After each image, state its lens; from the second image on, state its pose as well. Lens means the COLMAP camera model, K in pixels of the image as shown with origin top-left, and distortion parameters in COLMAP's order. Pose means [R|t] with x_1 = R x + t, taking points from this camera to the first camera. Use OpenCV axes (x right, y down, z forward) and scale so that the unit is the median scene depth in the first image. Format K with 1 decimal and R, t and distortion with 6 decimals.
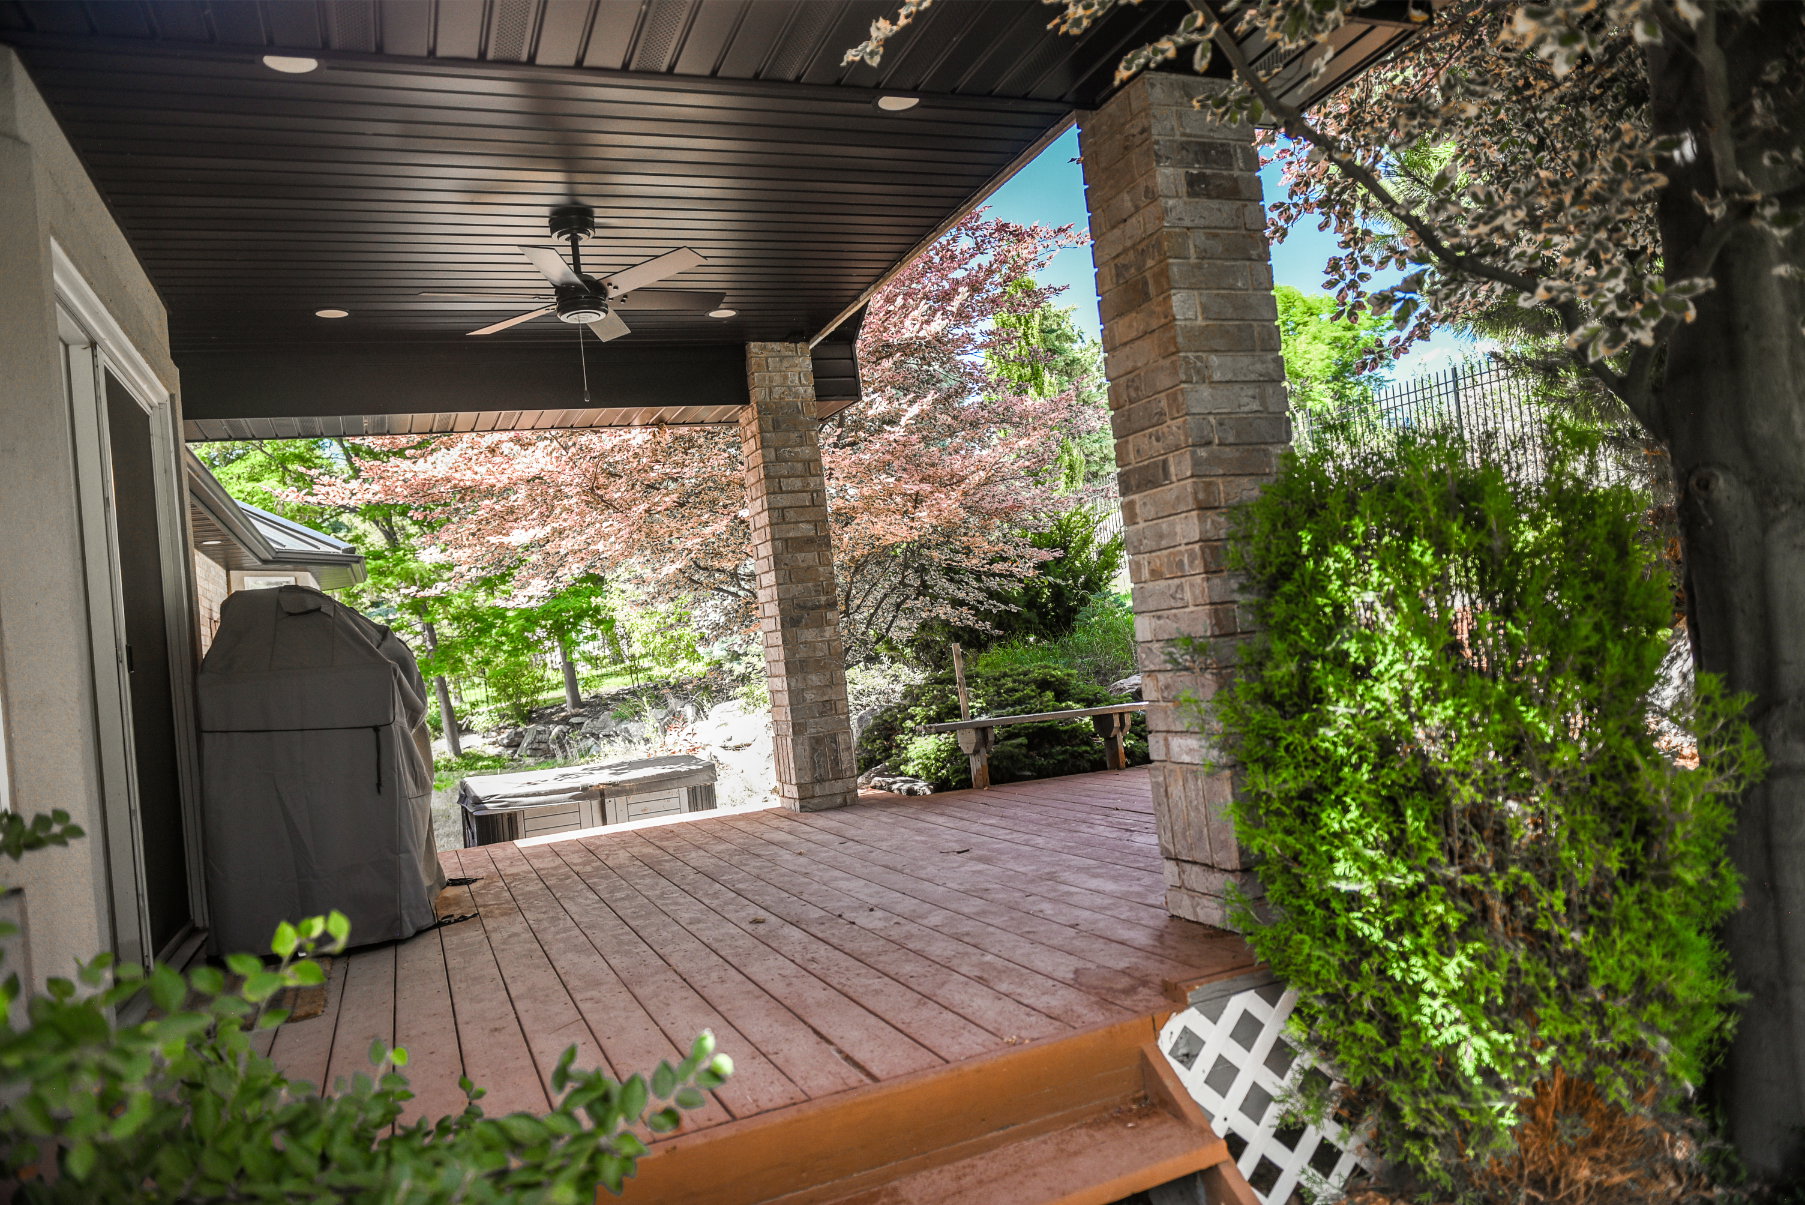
lens RADIAL K [[1219.1, 0, 902.5], [0, 1219.1, 602.5], [0, 0, 1]] dist [-0.010473, -0.003332]
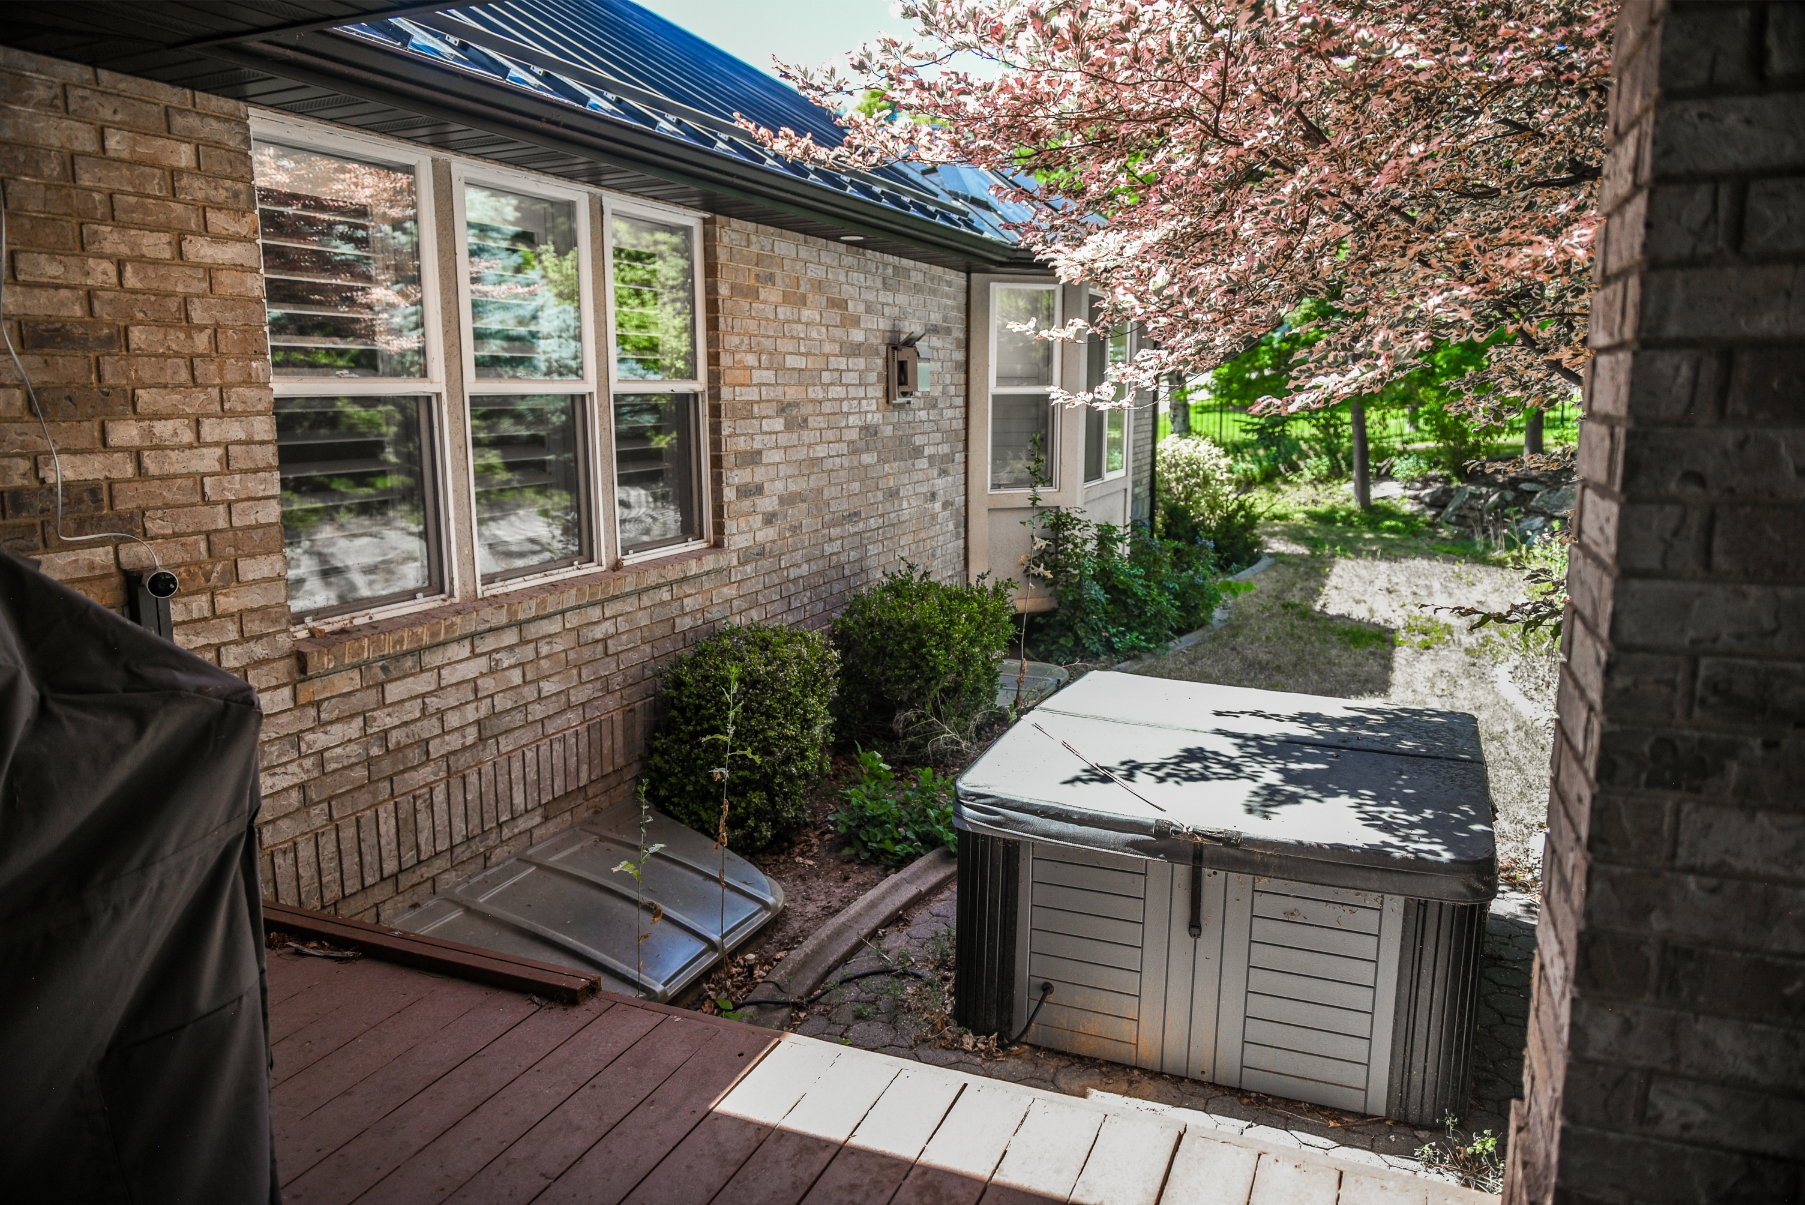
lens RADIAL K [[1219.1, 0, 902.5], [0, 1219.1, 602.5], [0, 0, 1]] dist [-0.010473, -0.003332]
pose [[0.691136, 0.225653, -0.686594, -0.013275], [-0.043056, 0.961176, 0.272556, -0.018151], [0.721441, -0.158811, 0.674019, 0.233437]]
